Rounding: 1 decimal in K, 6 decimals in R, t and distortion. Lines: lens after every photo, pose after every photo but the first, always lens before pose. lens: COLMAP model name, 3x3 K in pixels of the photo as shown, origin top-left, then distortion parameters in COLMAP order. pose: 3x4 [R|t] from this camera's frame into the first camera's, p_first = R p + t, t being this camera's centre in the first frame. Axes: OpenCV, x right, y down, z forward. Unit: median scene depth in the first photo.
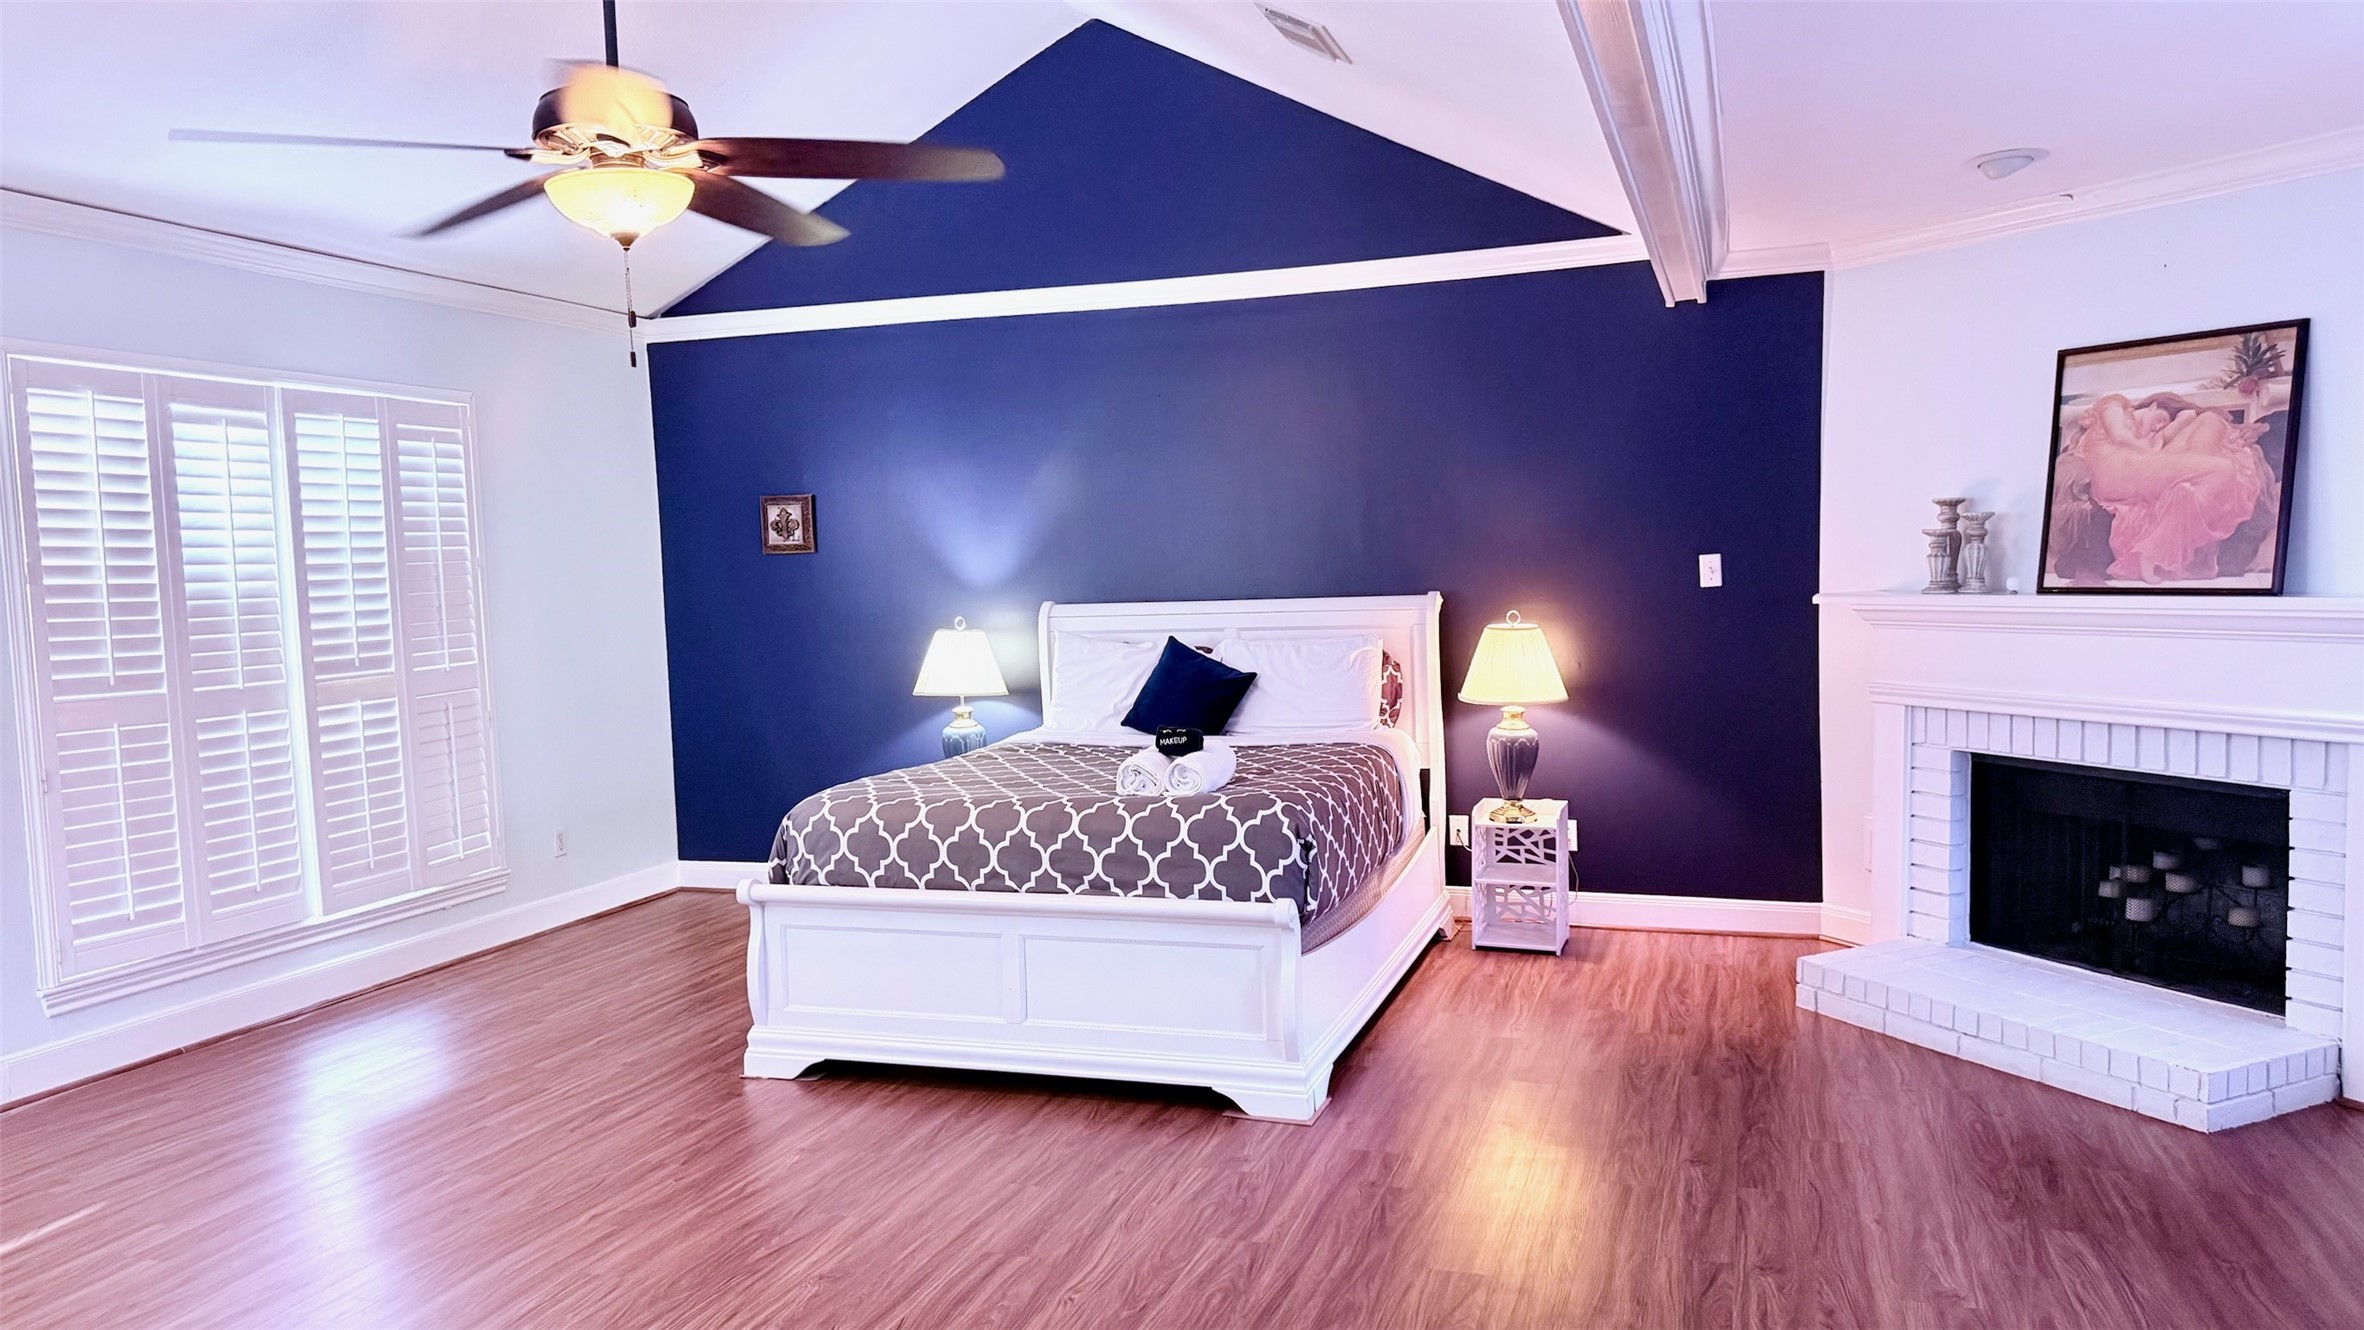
lens RADIAL K [[1685.2, 0, 1182.2], [0, 1685.2, 707.3], [0, 0, 1]] dist [0.088669, -0.124239]
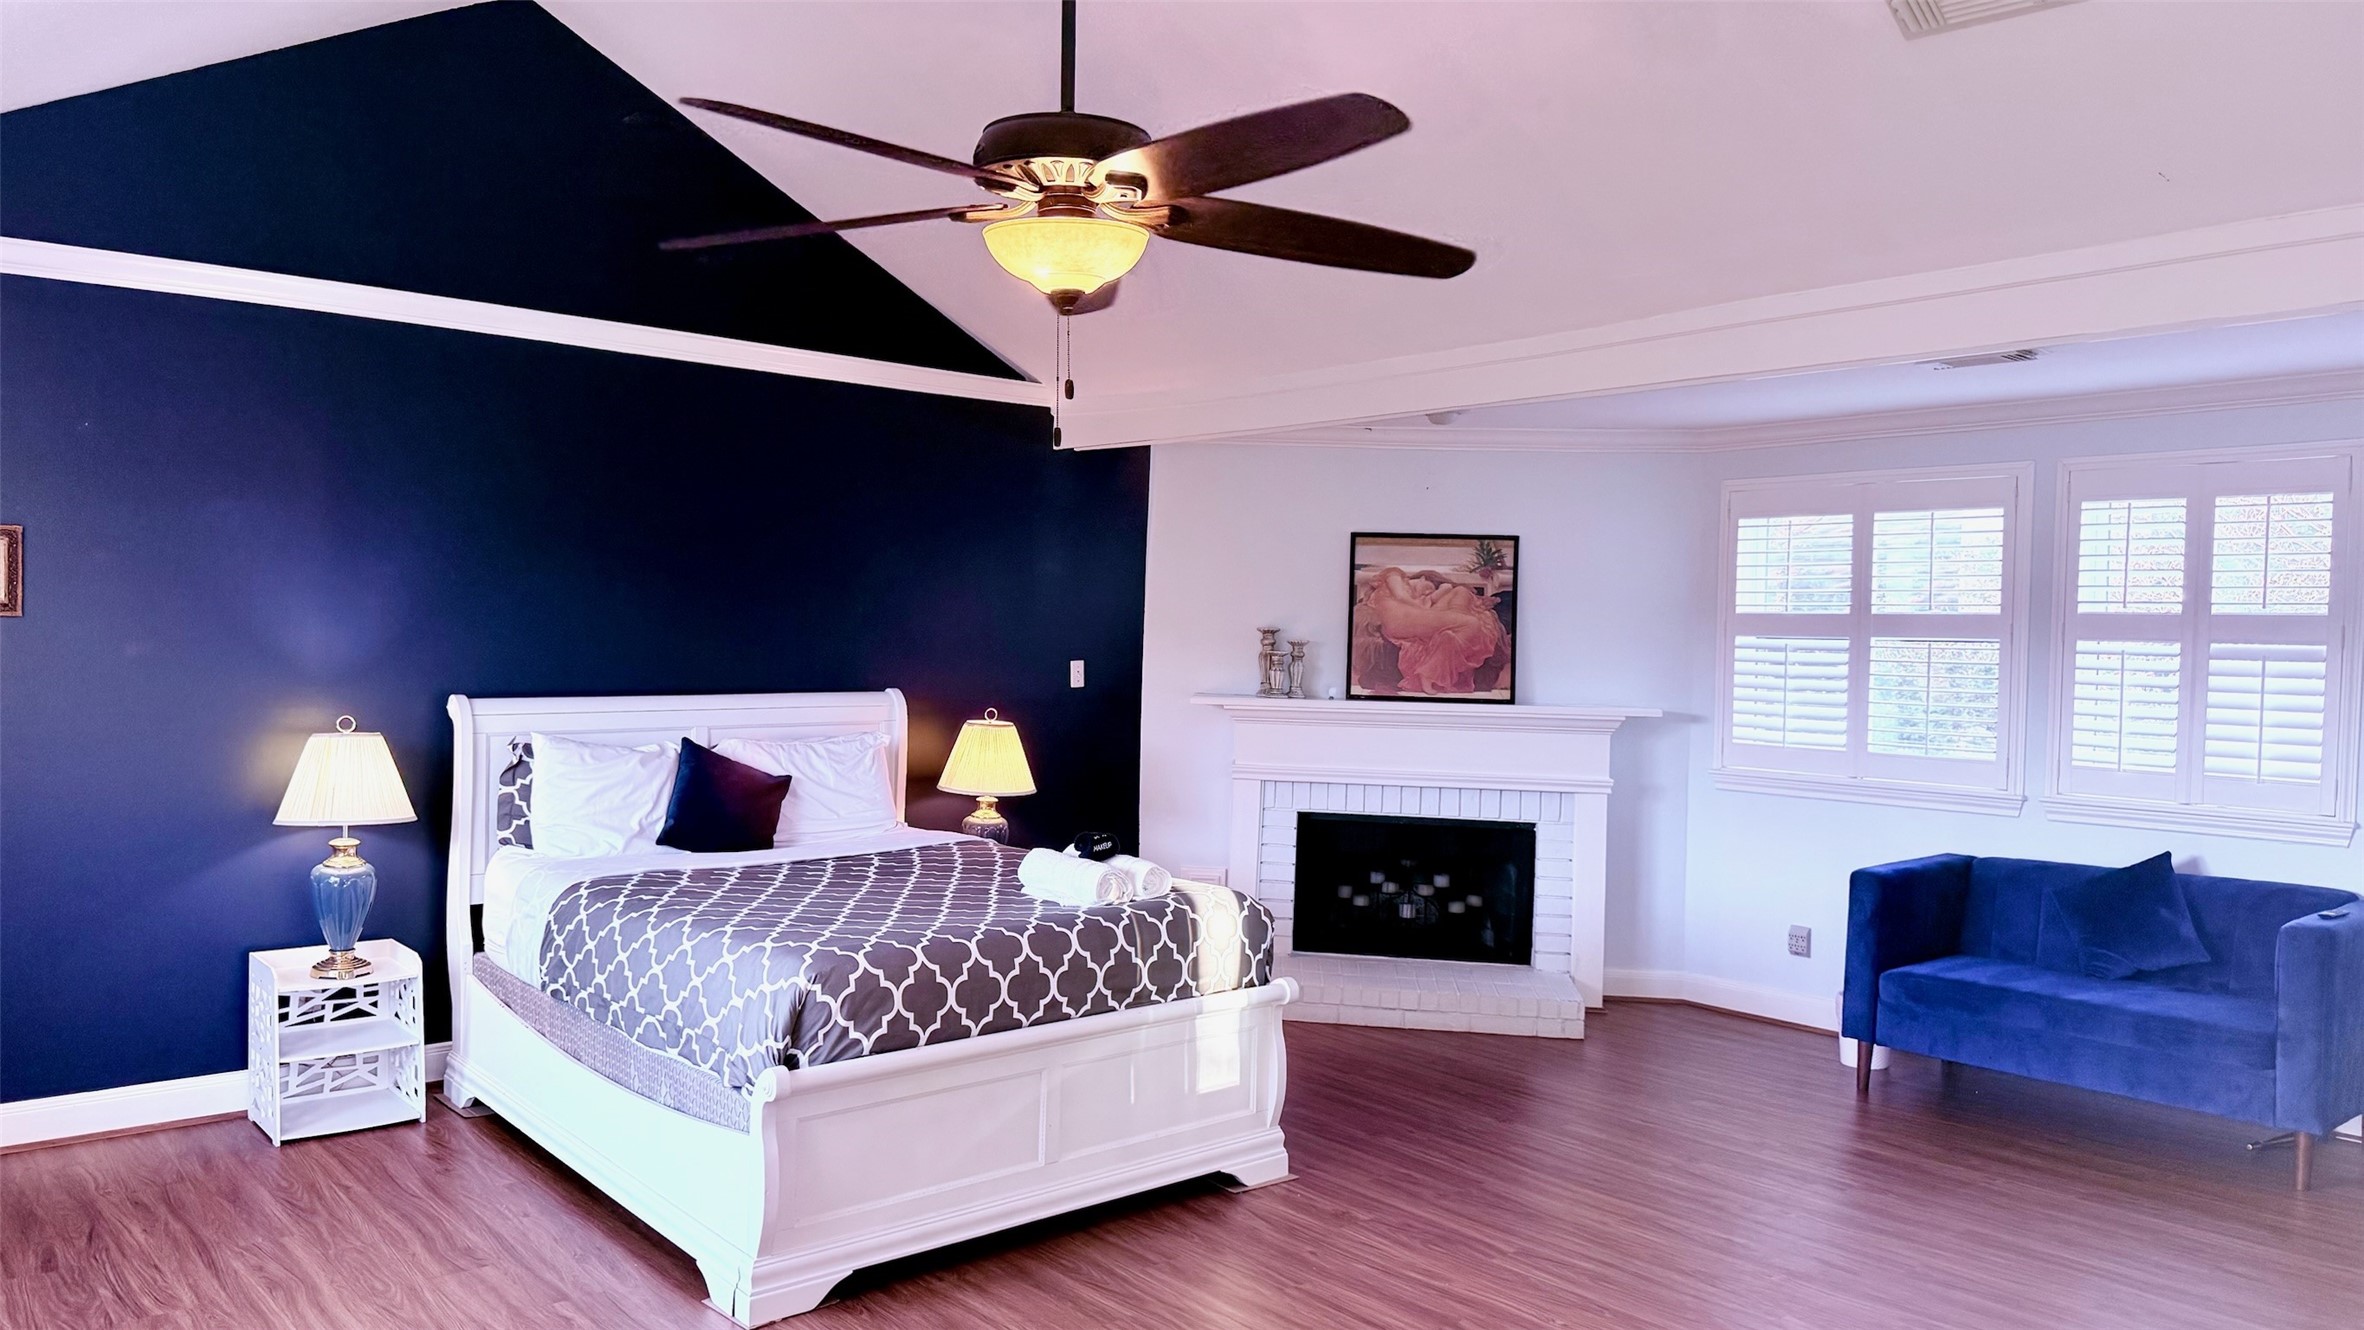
lens RADIAL K [[1702.1, 0, 1171.0], [0, 1702.1, 668.5], [0, 0, 1]] dist [0.078480, -0.133982]
pose [[0.496313, 0.013853, 0.868033, -0.860835], [0.037164, 0.998617, -0.037186, -0.046881], [-0.867348, 0.050715, 0.495111, 0.441840]]
